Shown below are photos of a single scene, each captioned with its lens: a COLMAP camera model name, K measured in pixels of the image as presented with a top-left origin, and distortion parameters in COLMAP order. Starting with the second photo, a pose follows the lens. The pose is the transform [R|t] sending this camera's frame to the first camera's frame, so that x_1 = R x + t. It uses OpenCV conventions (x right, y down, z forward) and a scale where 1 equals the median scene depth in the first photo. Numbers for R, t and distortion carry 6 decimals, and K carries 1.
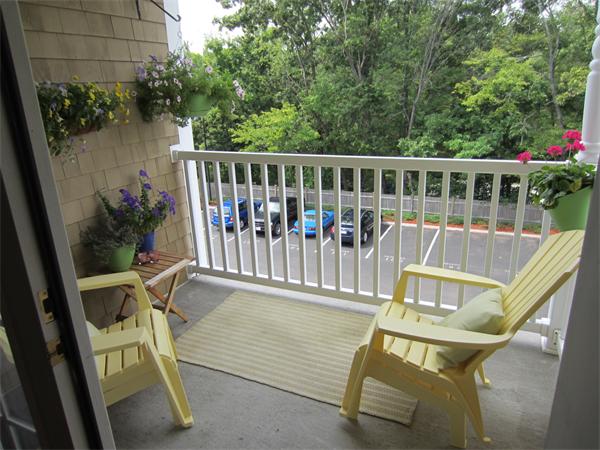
lens RADIAL K [[428.9, 0, 300.7], [0, 428.9, 224.2], [0, 0, 1]] dist [-0.026774, 0.018187]
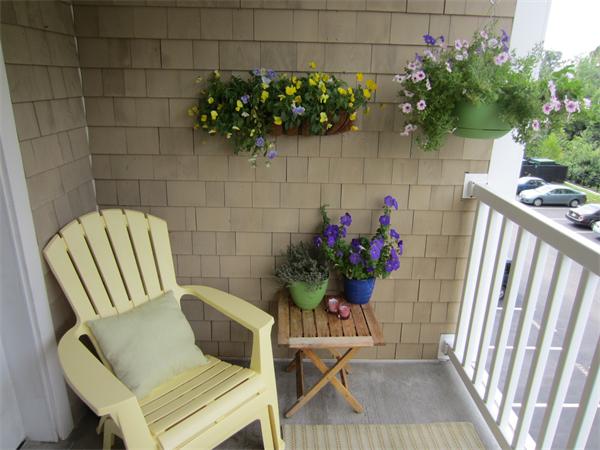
lens RADIAL K [[428.9, 0, 299.4], [0, 428.9, 225.9], [0, 0, 1]] dist [-0.026774, 0.018187]
pose [[0.442723, 0.331380, -0.833177, 0.196222], [-0.312919, 0.927882, 0.202772, -0.190848], [0.840285, 0.170945, 0.514490, 0.535653]]
